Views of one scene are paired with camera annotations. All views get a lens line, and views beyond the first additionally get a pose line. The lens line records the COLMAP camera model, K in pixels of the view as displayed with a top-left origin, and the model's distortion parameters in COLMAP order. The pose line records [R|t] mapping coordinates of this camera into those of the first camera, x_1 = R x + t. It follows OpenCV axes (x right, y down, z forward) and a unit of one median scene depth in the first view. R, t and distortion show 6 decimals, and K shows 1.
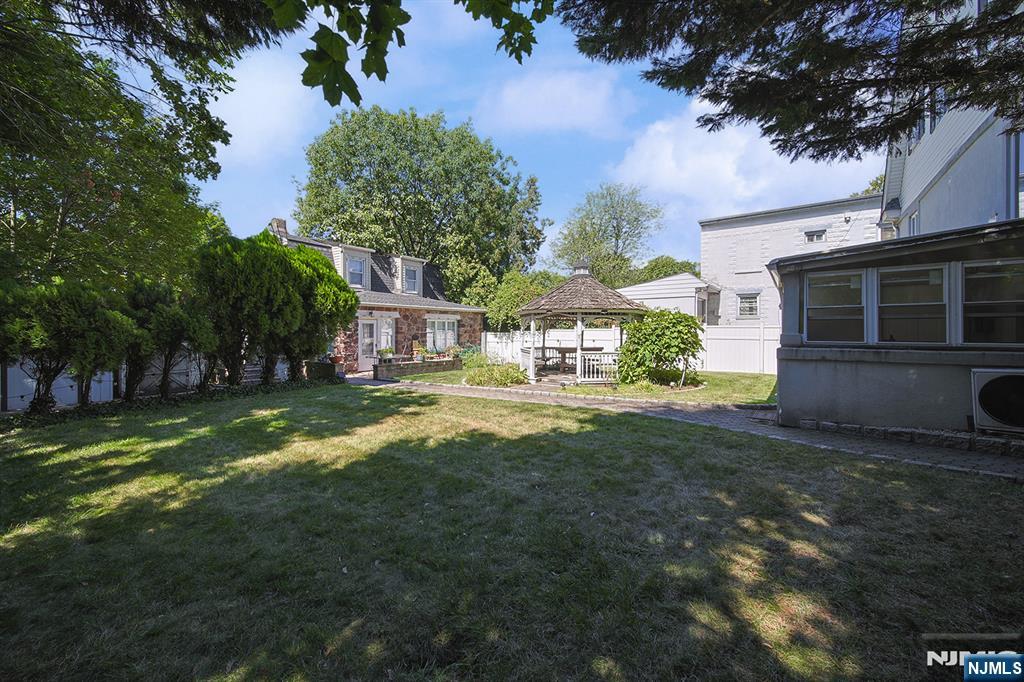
lens RADIAL K [[388.1, 0, 511.8], [0, 388.1, 333.5], [0, 0, 1]] dist [0.000131, -0.000678]
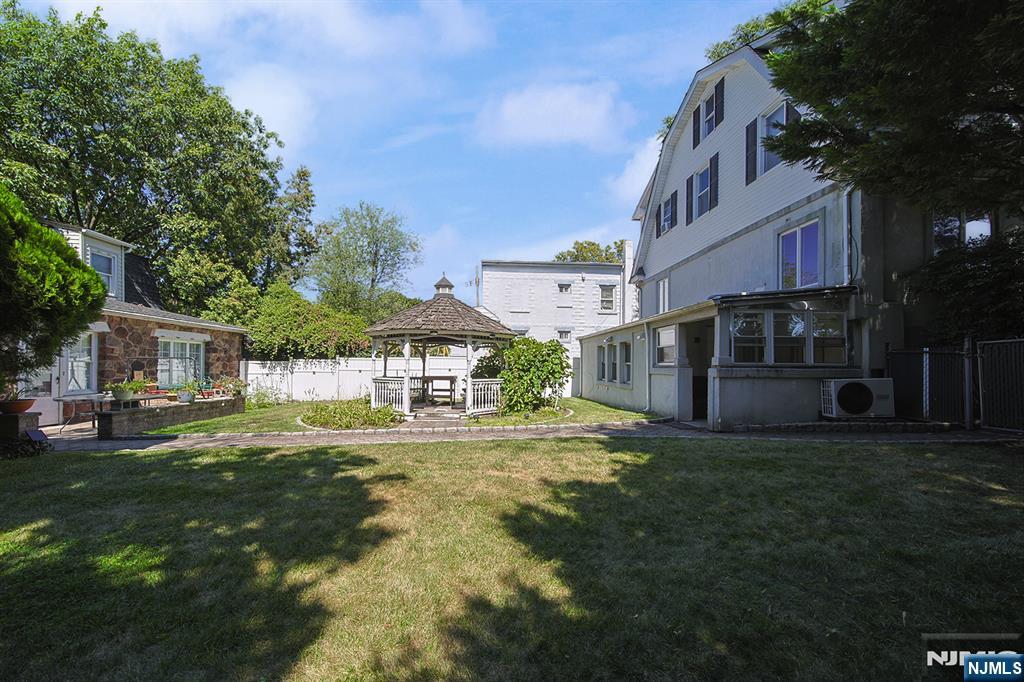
lens RADIAL K [[388.1, 0, 500.4], [0, 388.1, 370.7], [0, 0, 1]] dist [0.000131, -0.000678]
pose [[0.771405, -0.001938, 0.636341, -0.175513], [-0.002641, 0.999977, 0.006248, 0.010847], [-0.636339, -0.006500, 0.771382, 0.139763]]
